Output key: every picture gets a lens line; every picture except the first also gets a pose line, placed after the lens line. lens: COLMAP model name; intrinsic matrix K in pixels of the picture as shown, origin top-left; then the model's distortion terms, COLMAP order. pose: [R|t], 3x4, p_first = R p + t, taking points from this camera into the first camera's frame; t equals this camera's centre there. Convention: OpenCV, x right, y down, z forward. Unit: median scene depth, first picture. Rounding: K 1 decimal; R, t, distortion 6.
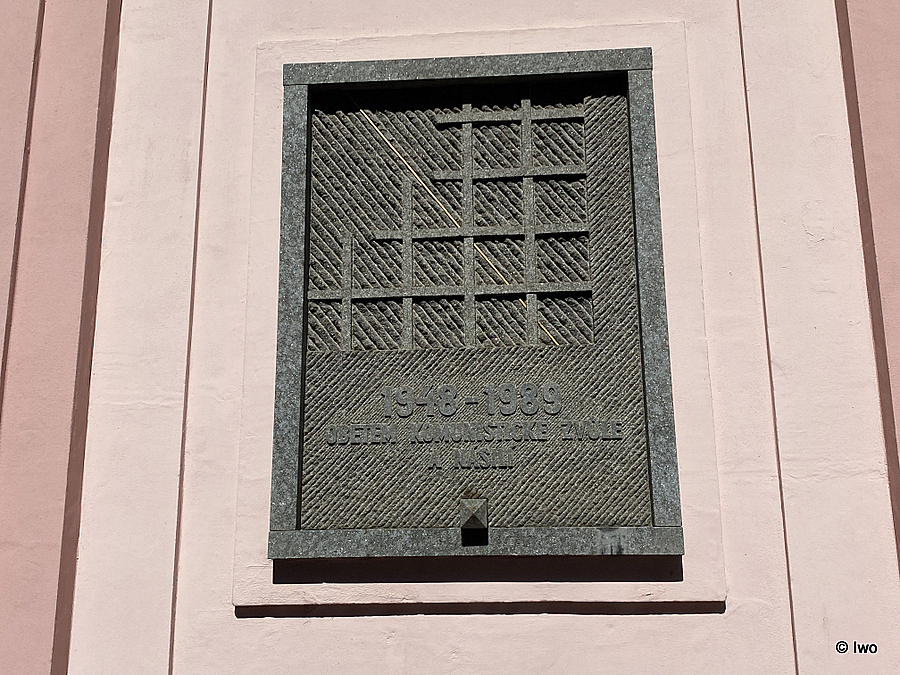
lens RADIAL K [[960.7, 0, 448.9], [0, 960.7, 332.9], [0, 0, 1]] dist [0.035093, 0.000000]
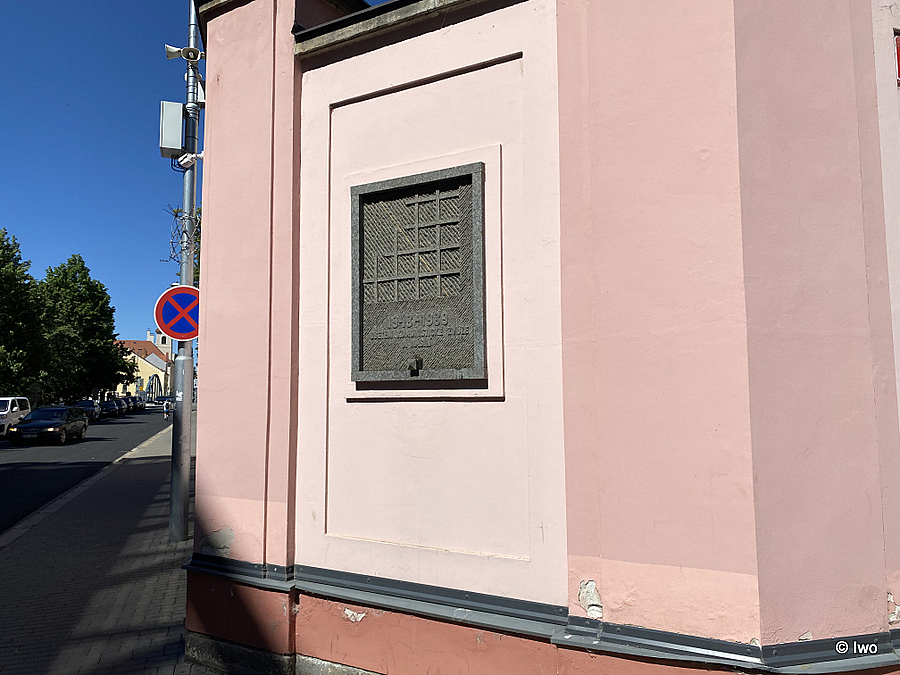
lens RADIAL K [[676.6, 0, 451.4], [0, 676.6, 340.0], [0, 0, 1]] dist [0.012586, 0.000301]
pose [[0.908310, -0.033850, -0.416926, 0.813536], [0.102792, 0.984220, 0.144033, -0.121163], [0.405471, -0.173683, 0.897456, -0.548197]]
